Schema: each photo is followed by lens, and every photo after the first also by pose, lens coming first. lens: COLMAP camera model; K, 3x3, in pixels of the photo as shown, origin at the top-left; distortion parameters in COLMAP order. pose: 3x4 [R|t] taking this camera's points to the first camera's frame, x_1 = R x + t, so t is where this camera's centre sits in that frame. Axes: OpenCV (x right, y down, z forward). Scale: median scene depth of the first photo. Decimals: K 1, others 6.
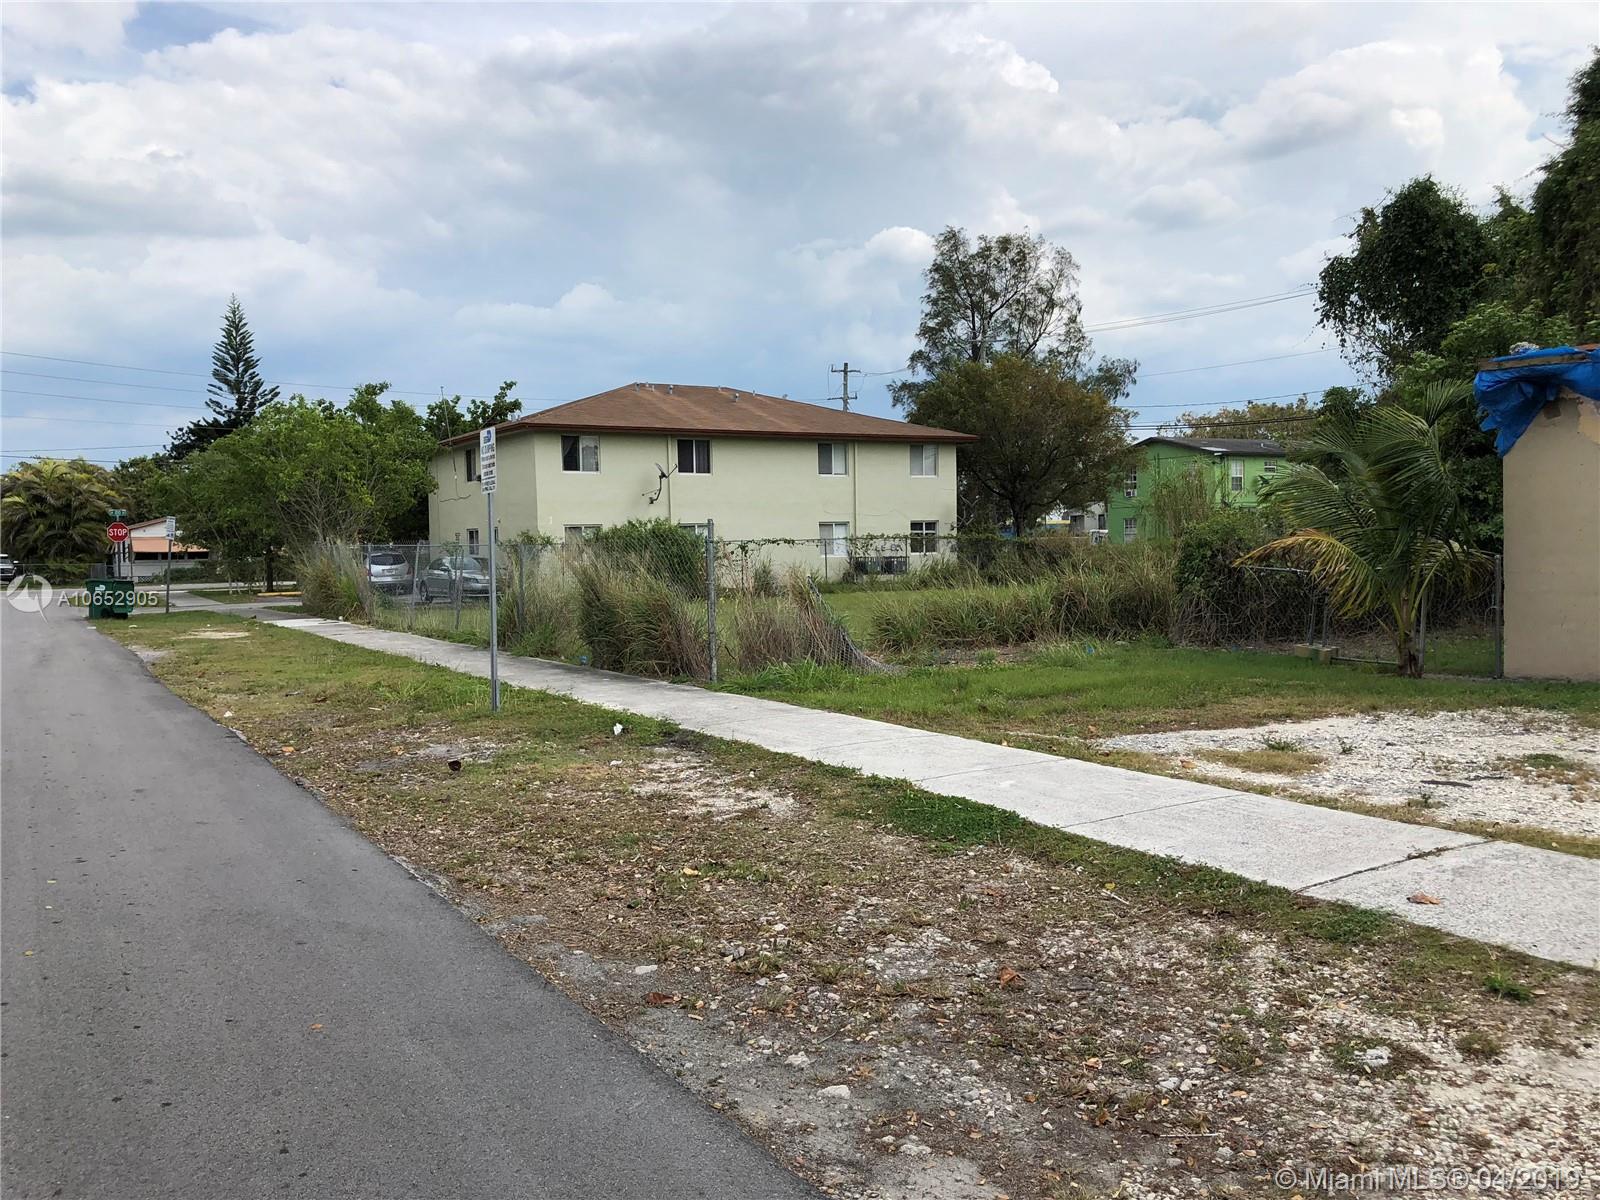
lens RADIAL K [[1296.6, 0, 801.1], [0, 1296.6, 606.0], [0, 0, 1]] dist [-0.012685, -0.015844]
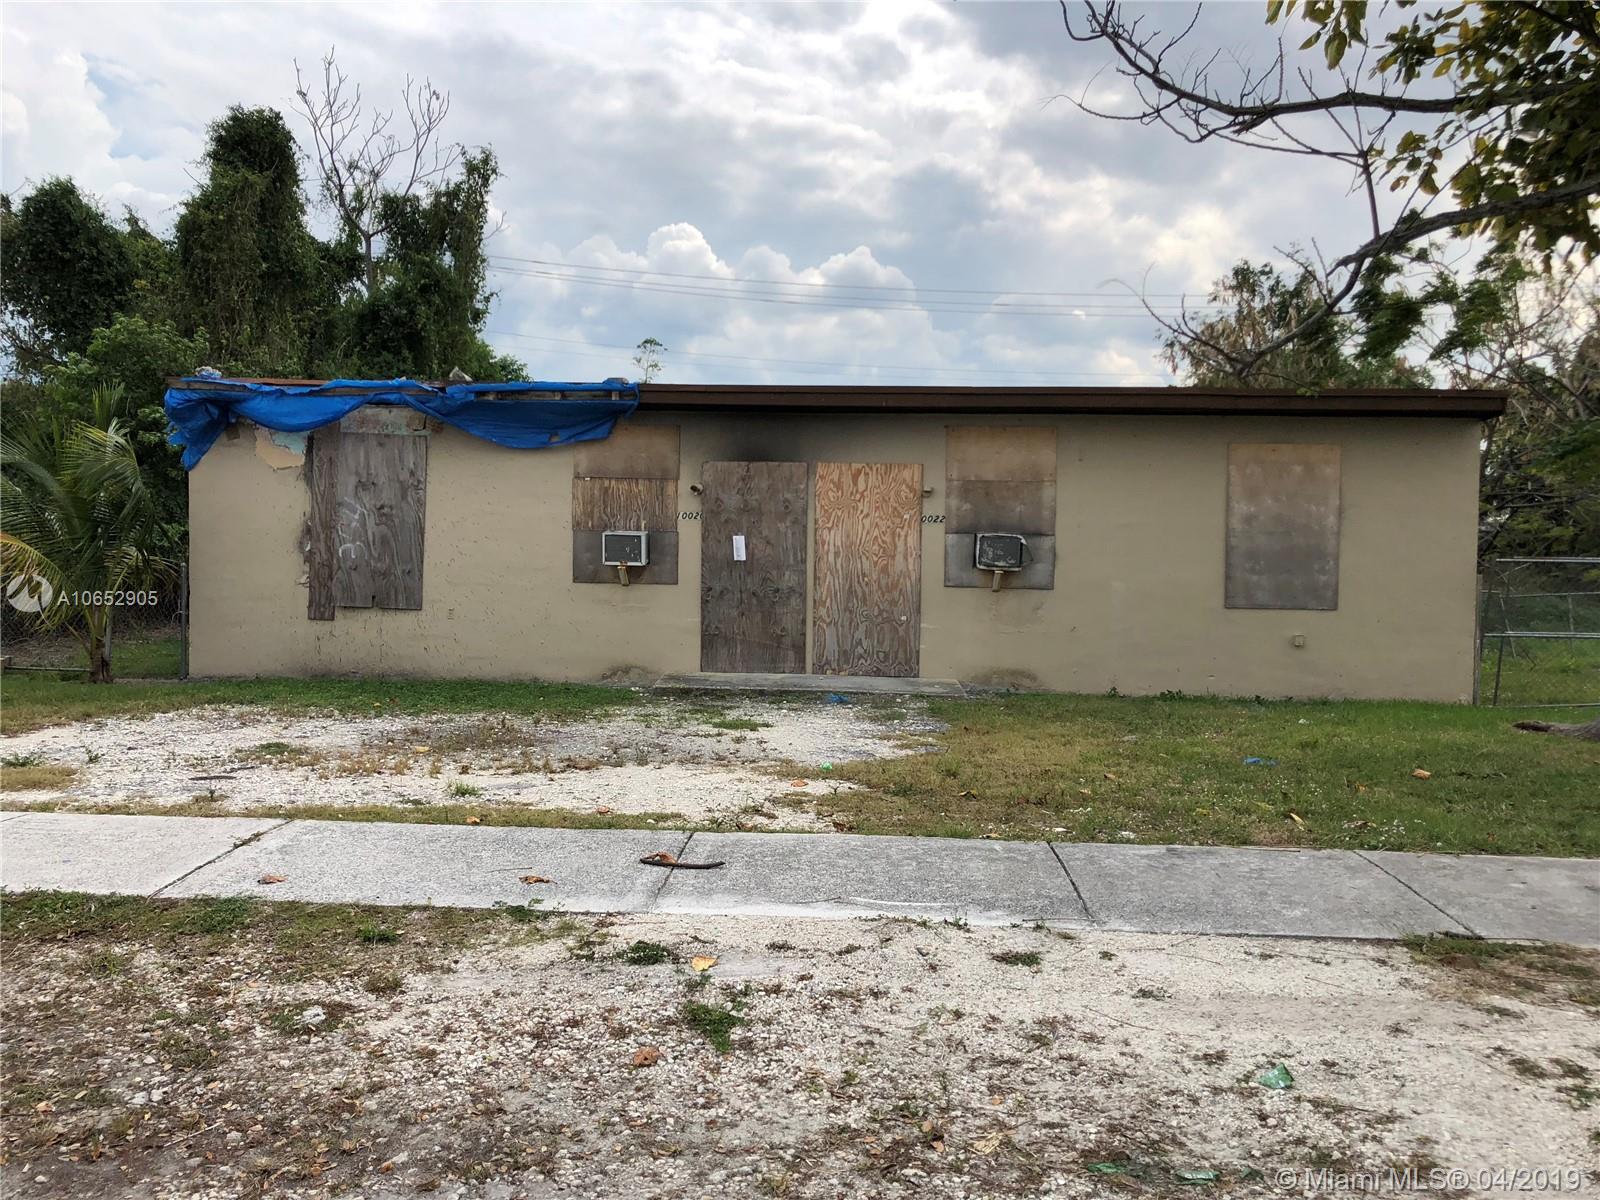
lens RADIAL K [[1277.0, 0, 796.5], [0, 1277.0, 584.5], [0, 0, 1]] dist [-0.004928, -0.005535]
pose [[0.534284, 0.004219, 0.845294, -0.117966], [0.011751, 0.999854, -0.012417, -0.003946], [-0.845223, 0.016567, 0.534157, 0.017248]]
